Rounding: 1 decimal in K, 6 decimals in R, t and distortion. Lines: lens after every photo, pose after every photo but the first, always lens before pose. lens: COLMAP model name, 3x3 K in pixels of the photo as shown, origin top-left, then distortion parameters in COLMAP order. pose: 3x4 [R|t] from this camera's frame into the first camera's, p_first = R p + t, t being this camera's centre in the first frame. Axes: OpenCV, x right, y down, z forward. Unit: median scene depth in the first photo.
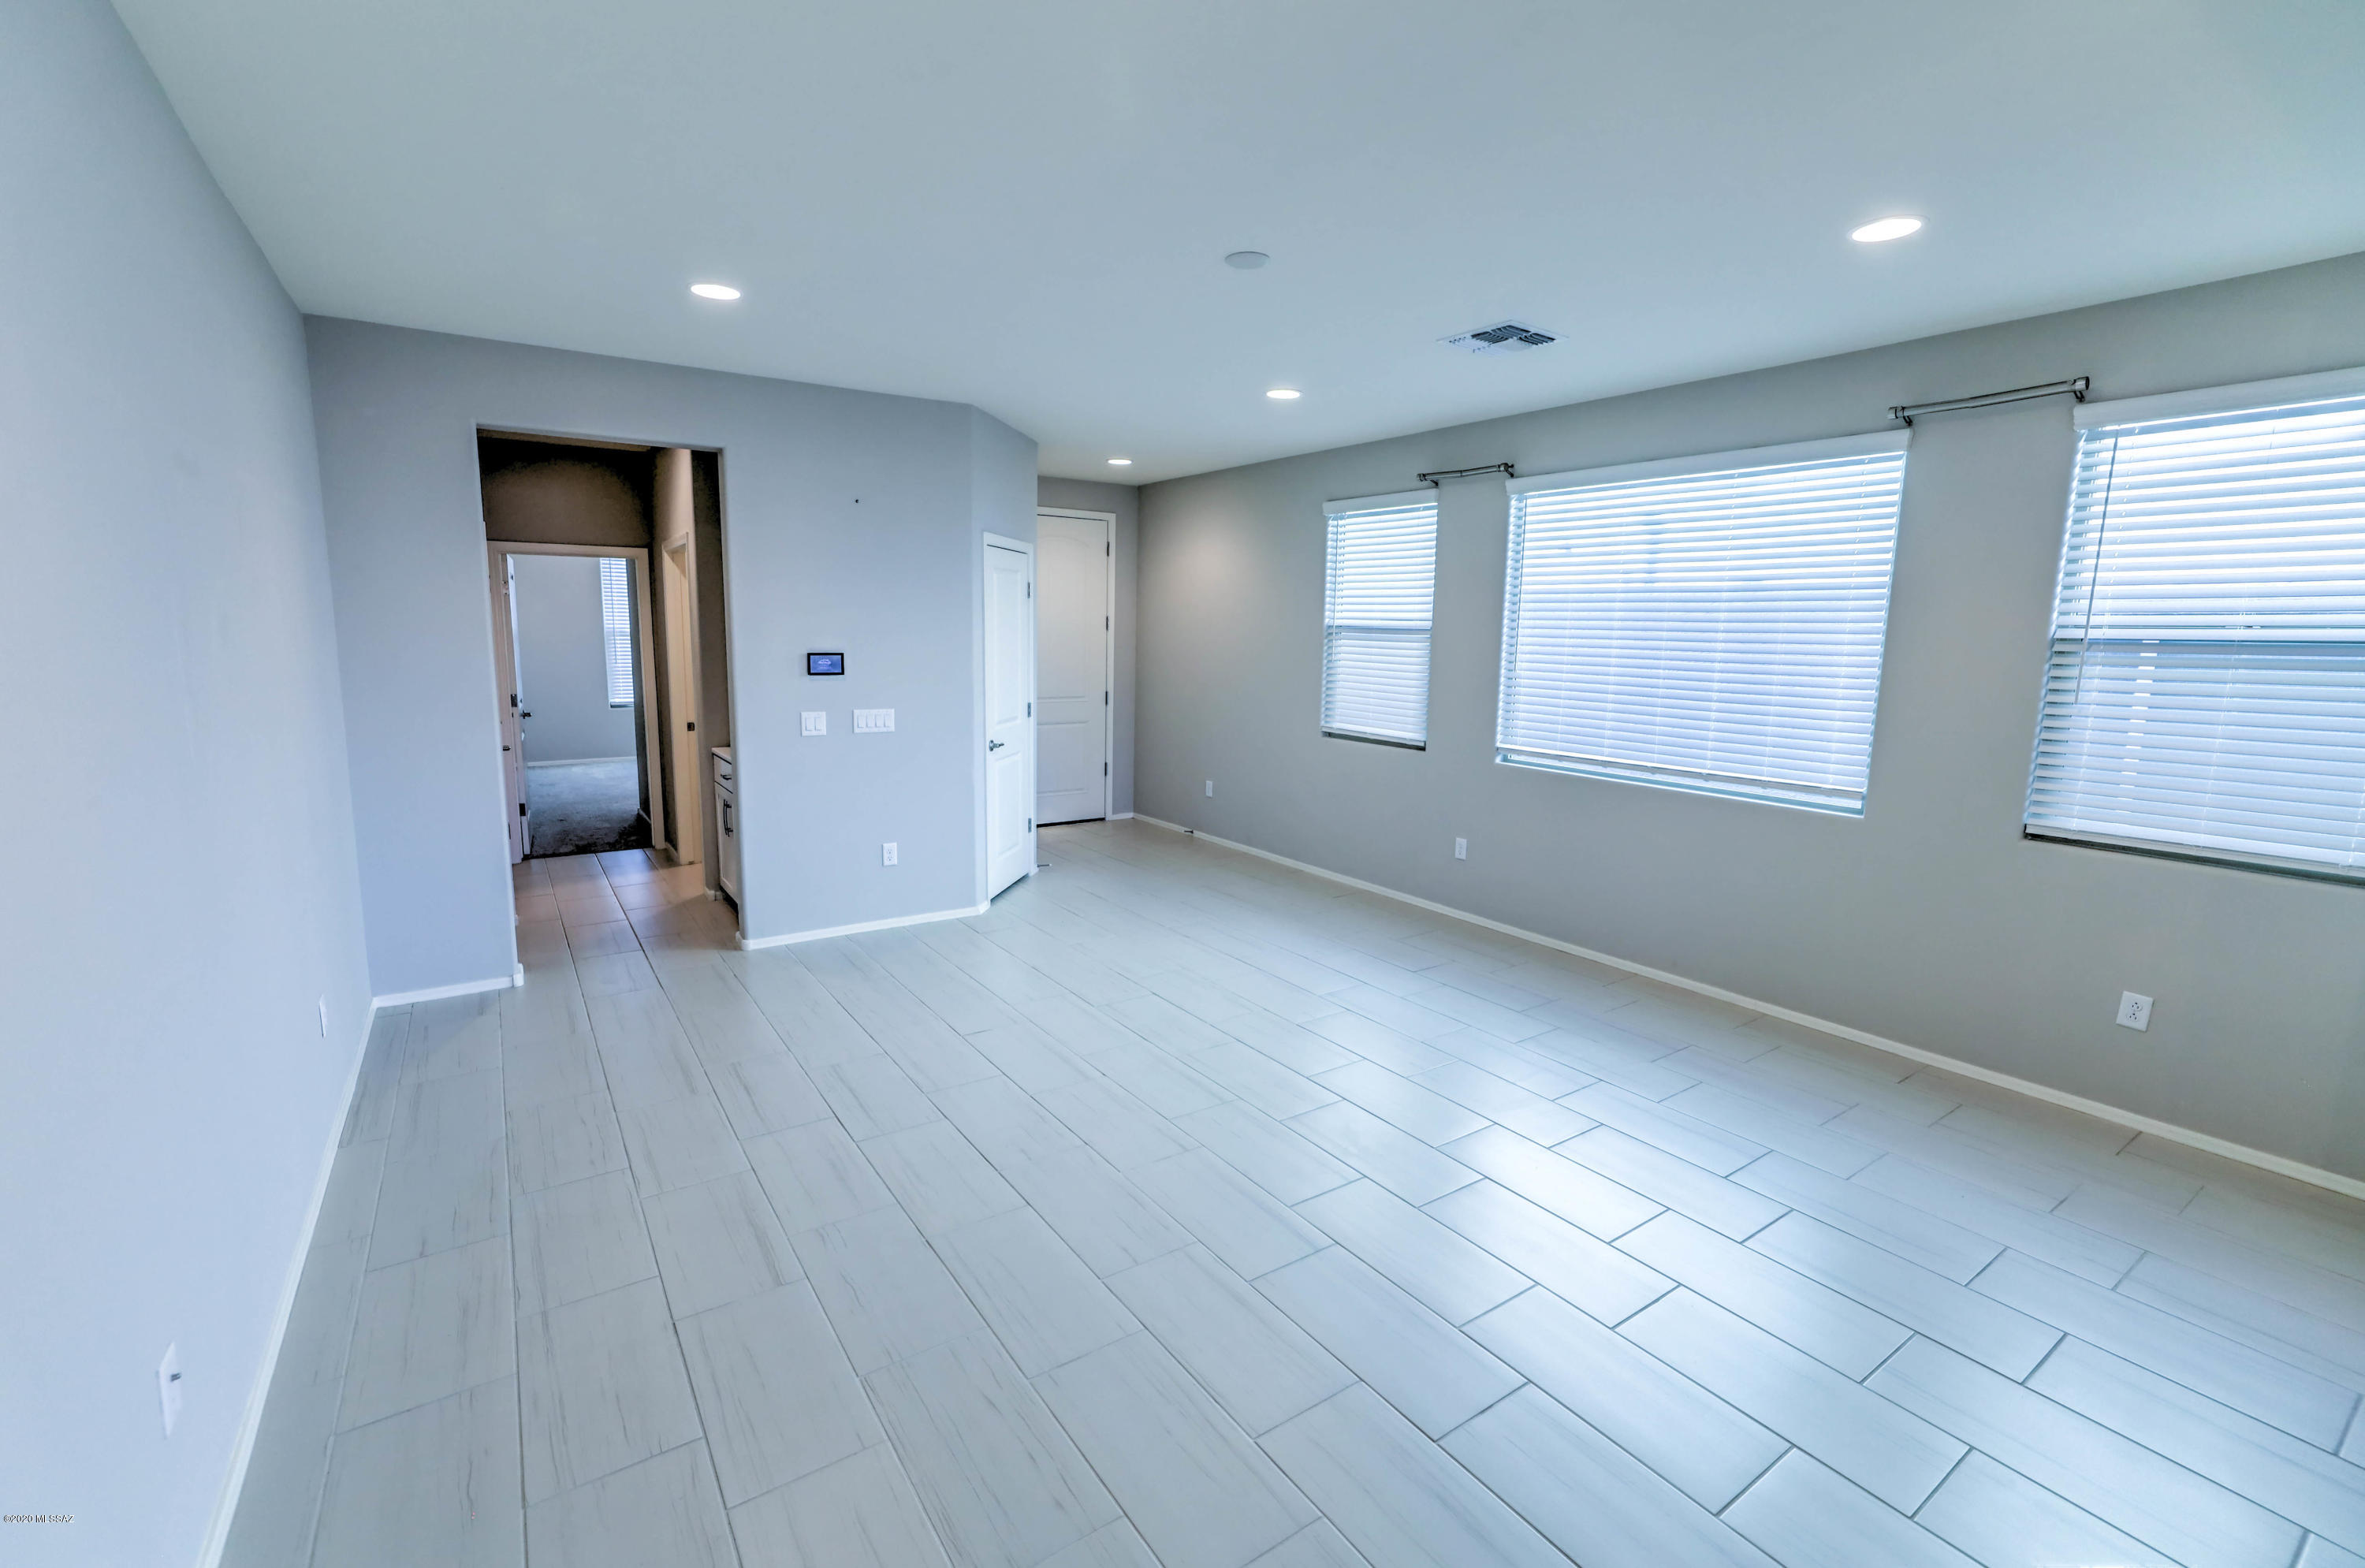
lens RADIAL K [[1037.9, 0, 1188.9], [0, 1037.9, 783.9], [0, 0, 1]] dist [-0.000491, 0.000107]
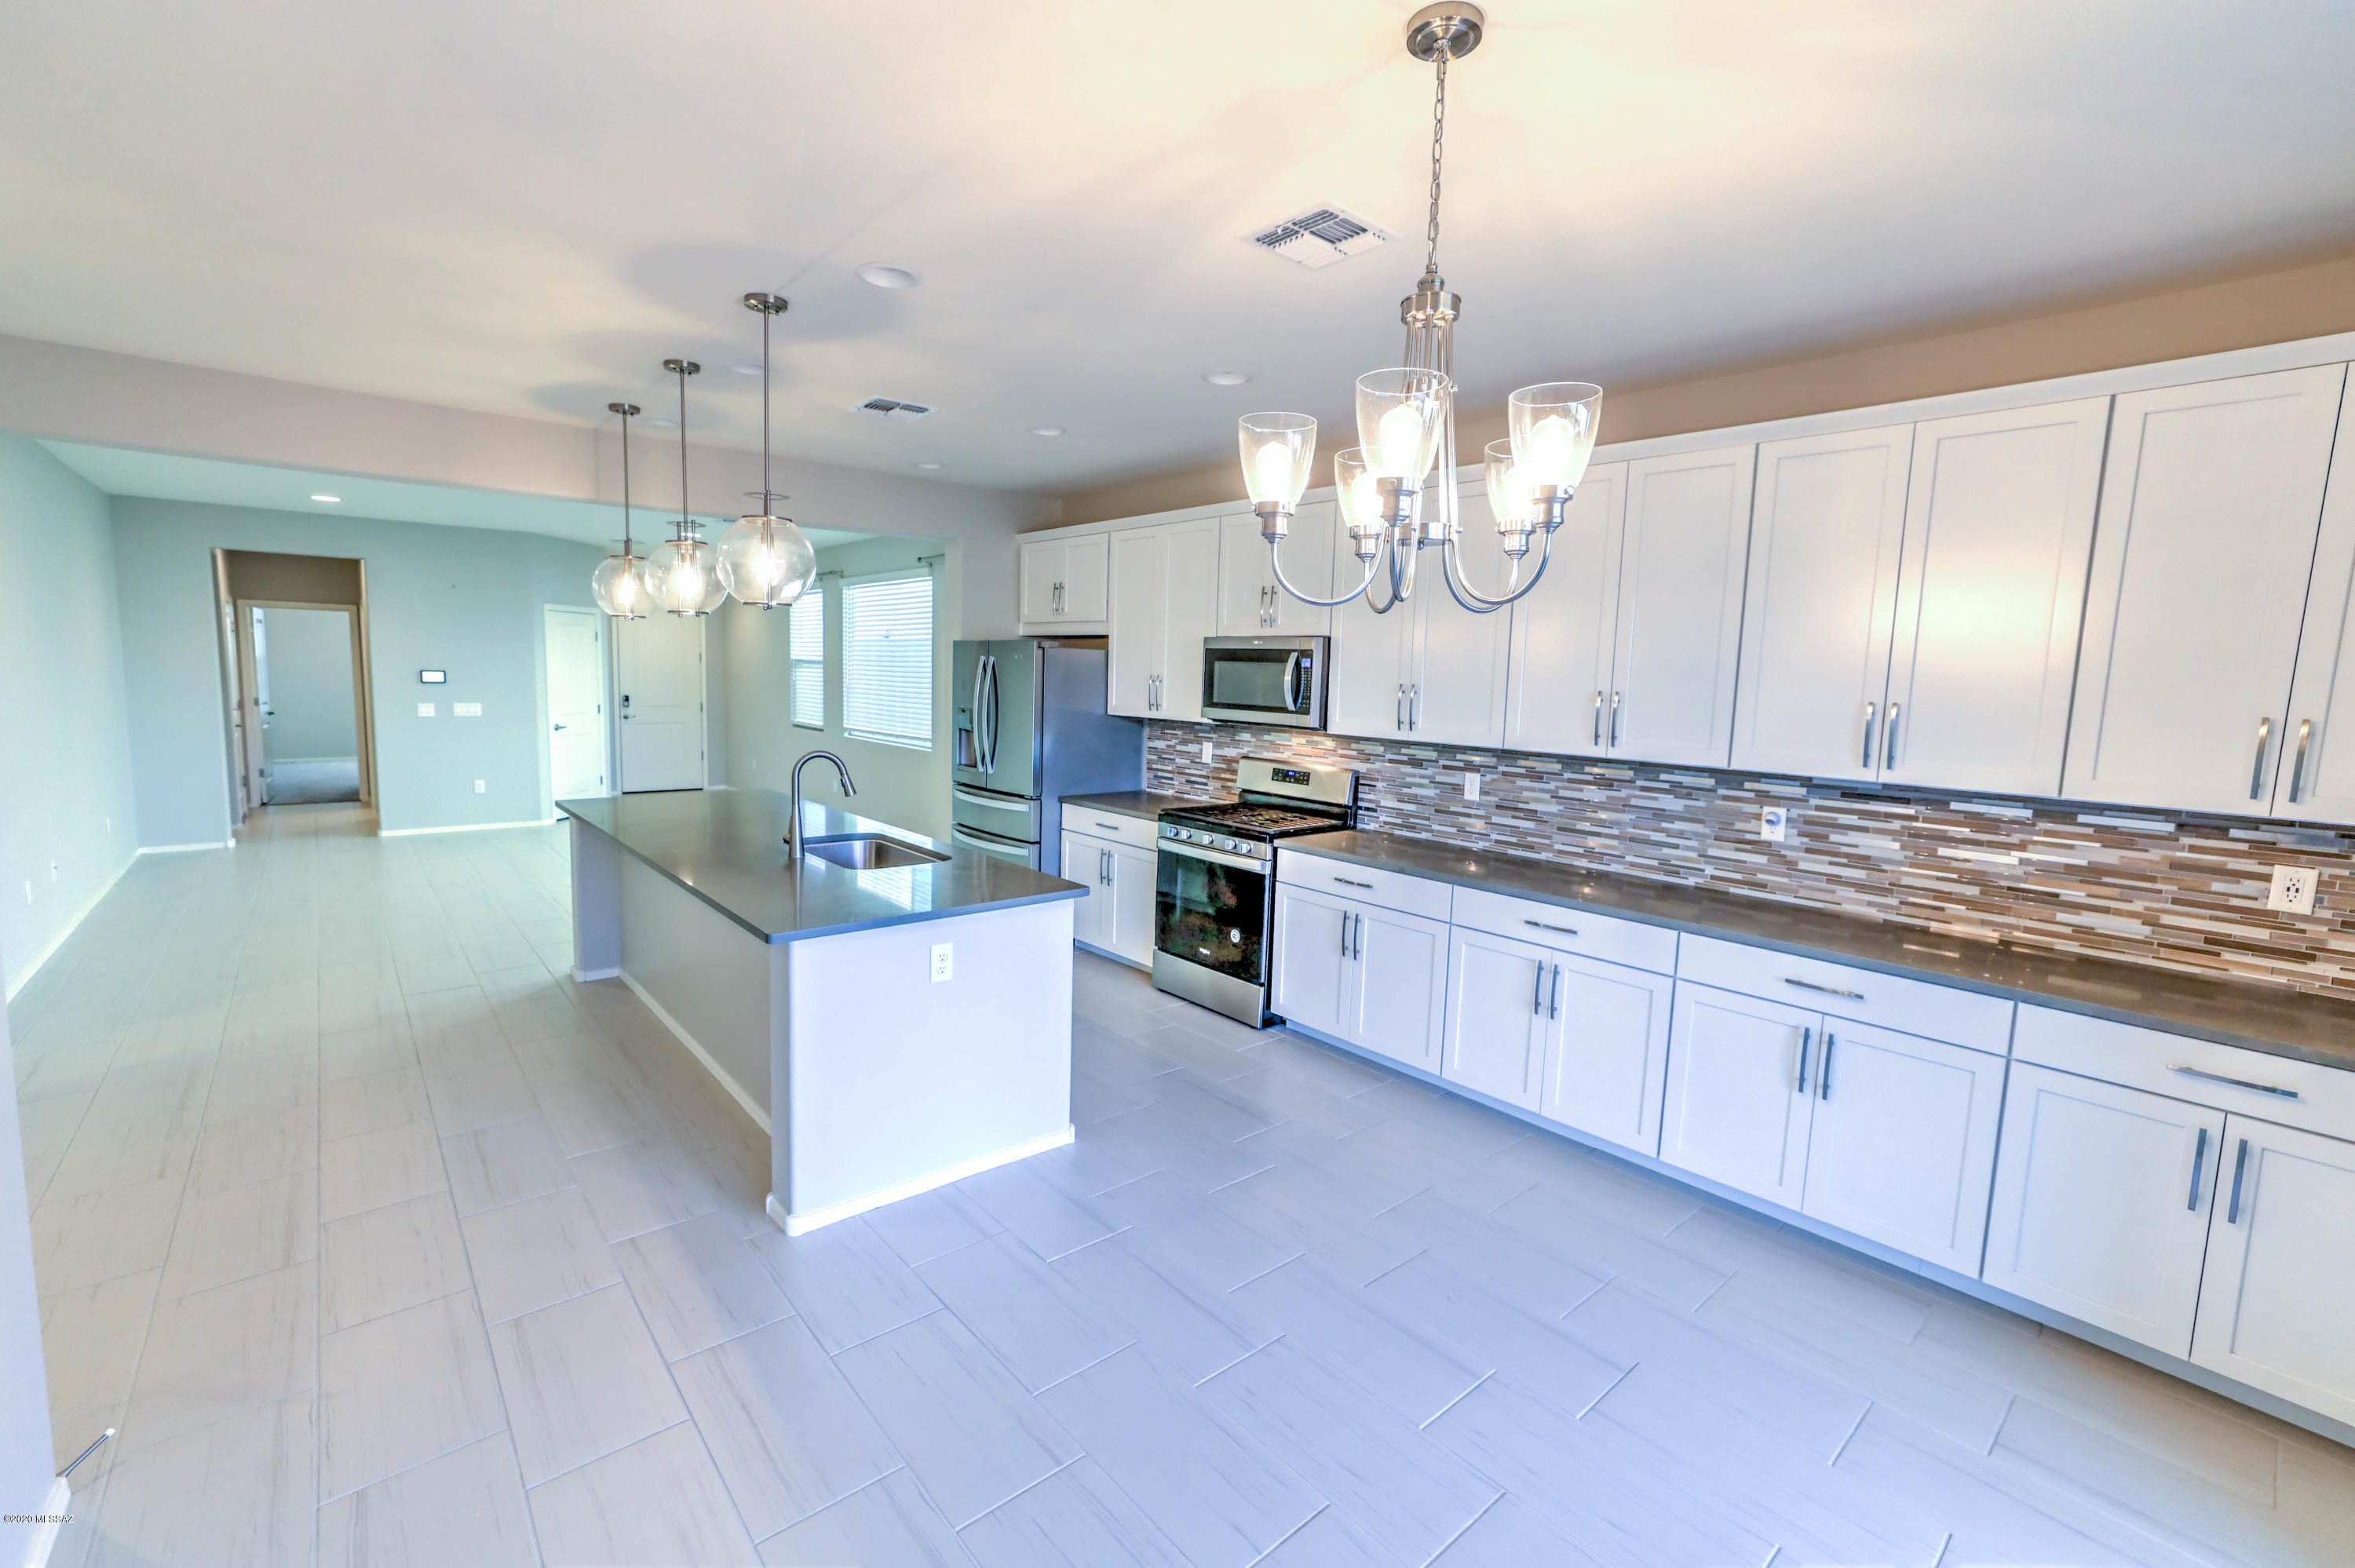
lens RADIAL K [[994.4, 0, 1174.2], [0, 994.4, 782.7], [0, 0, 1]] dist [-0.000688, 0.000121]
pose [[0.993485, -0.001788, 0.113949, 0.696743], [0.006388, 0.999179, -0.040009, 0.138646], [-0.113784, 0.040476, 0.992681, -0.804465]]
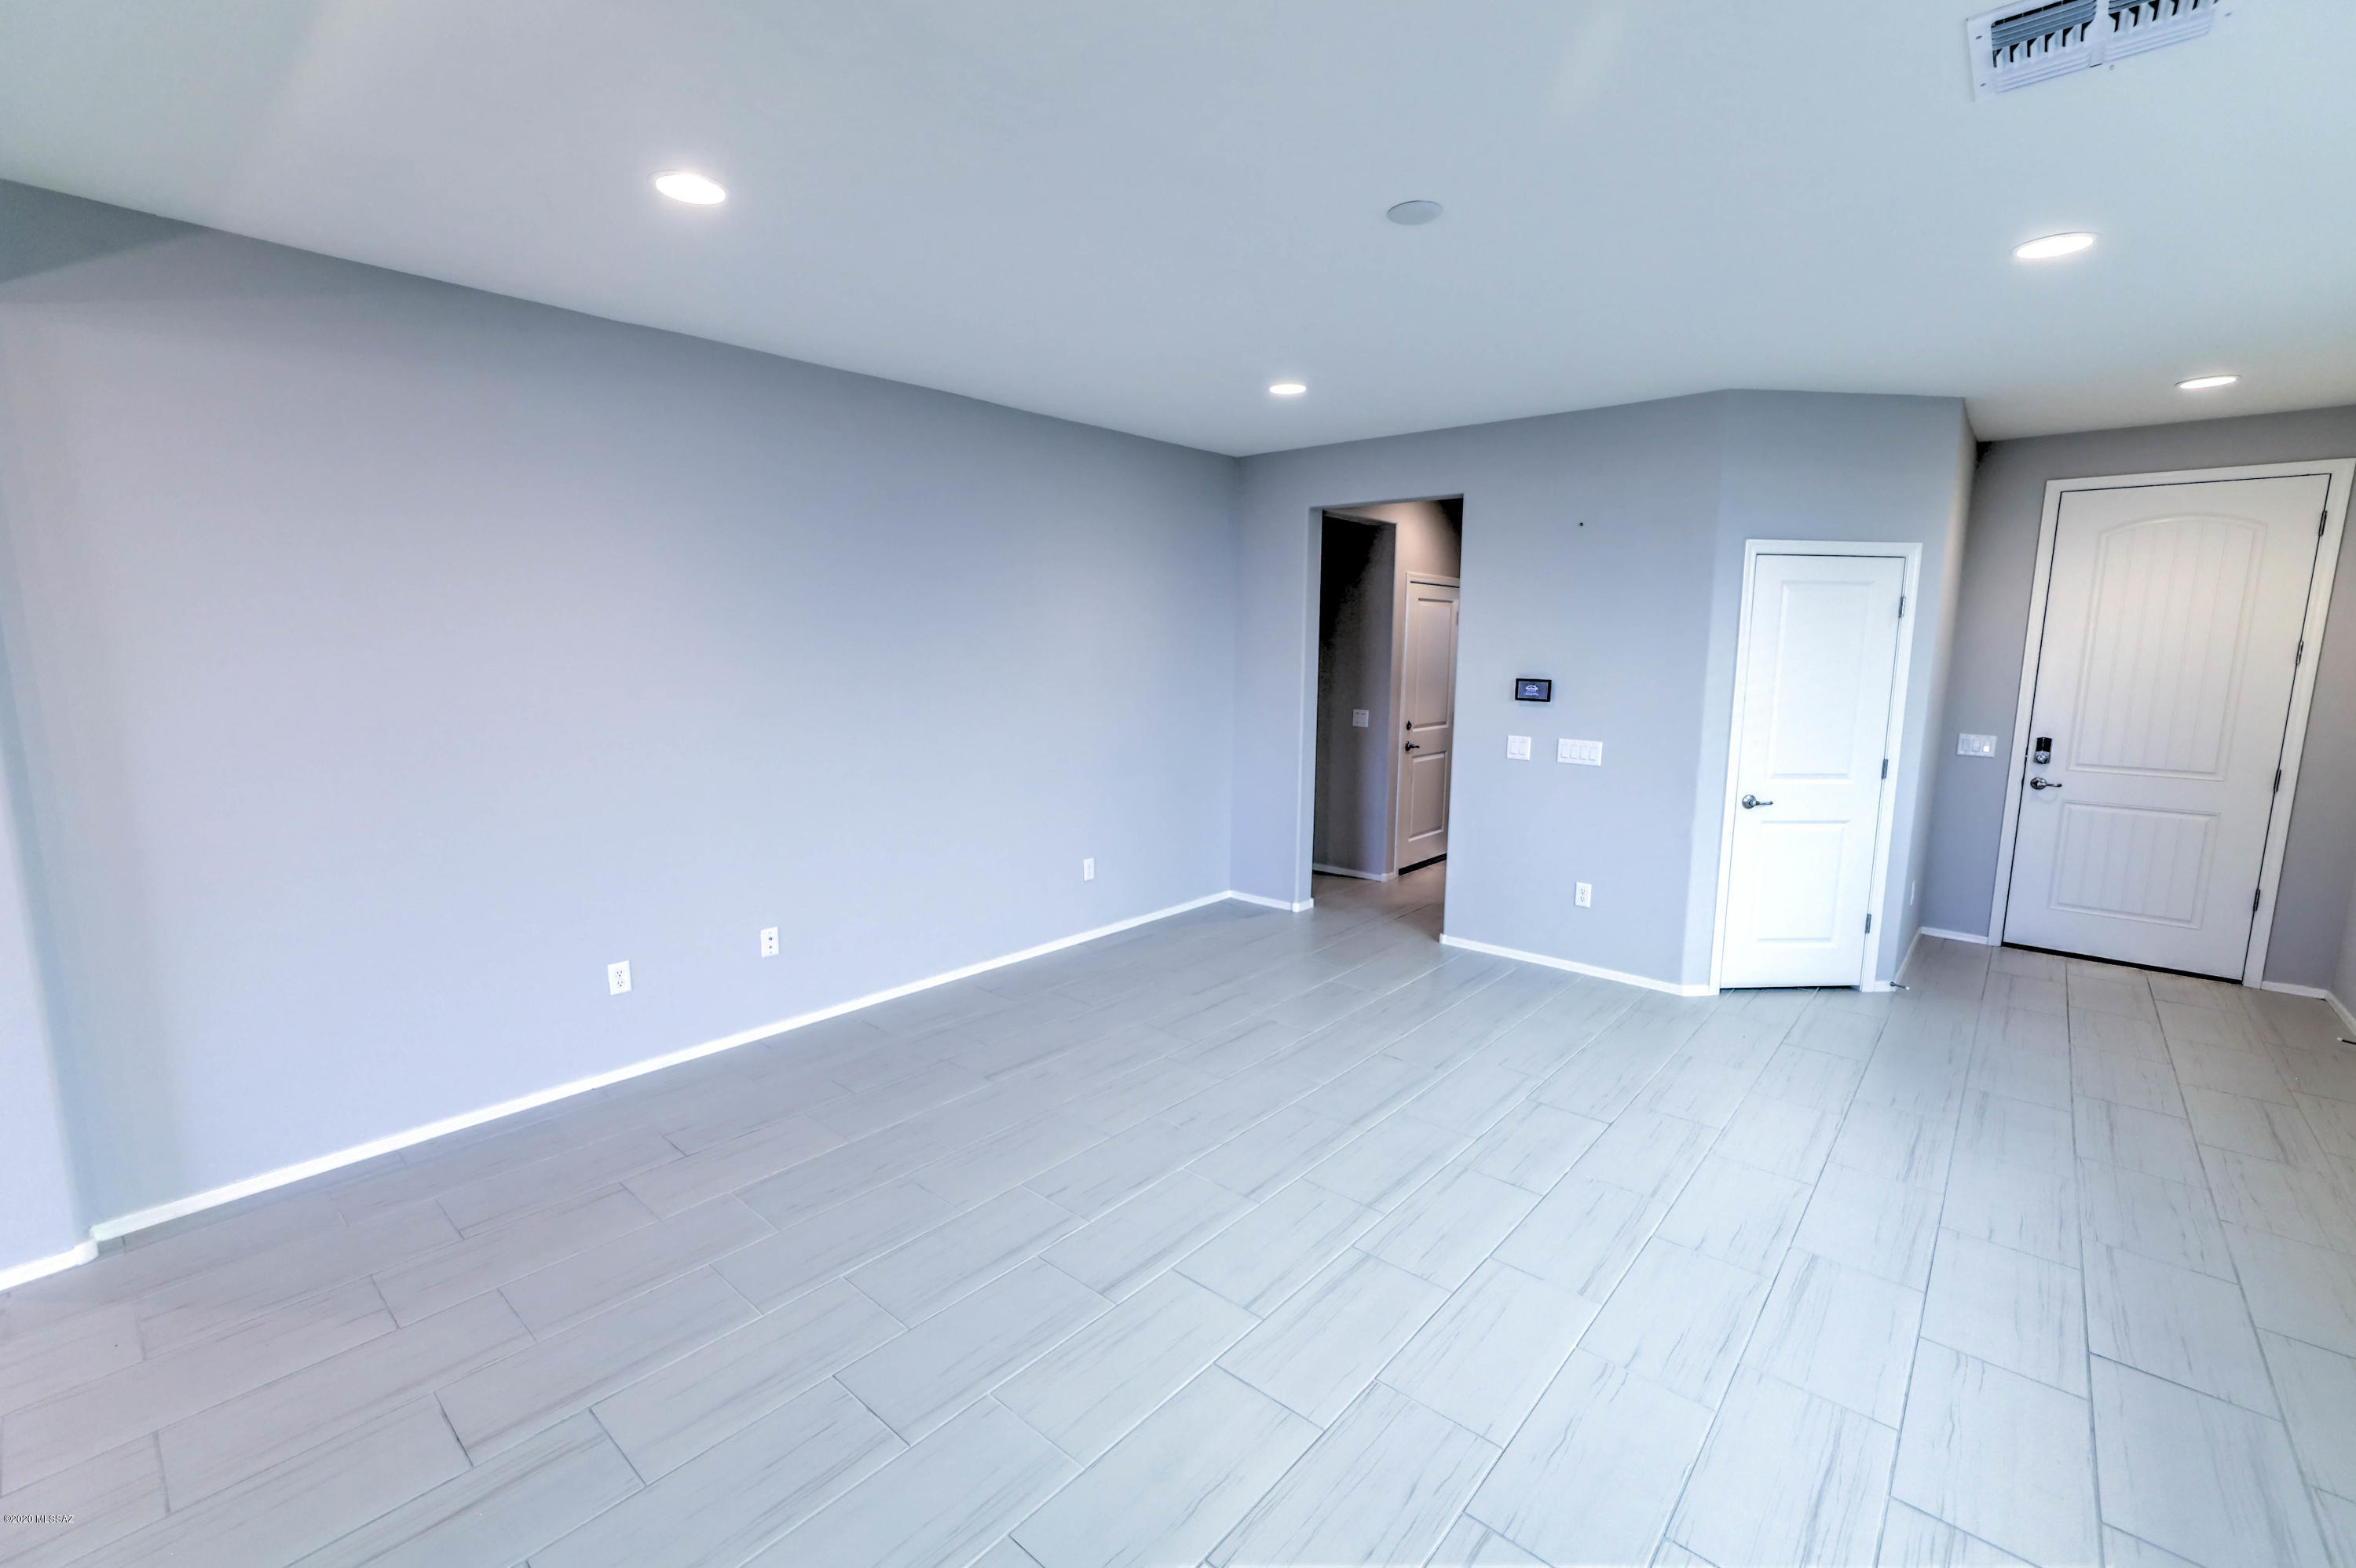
lens RADIAL K [[1021.8, 0, 1177.5], [0, 1021.8, 781.9], [0, 0, 1]] dist [-0.032924, 0.020066]
pose [[0.248588, 0.123303, -0.960729, 0.506376], [-0.154789, 0.984174, 0.086261, -0.057171], [0.956161, 0.127267, 0.263740, 0.403386]]
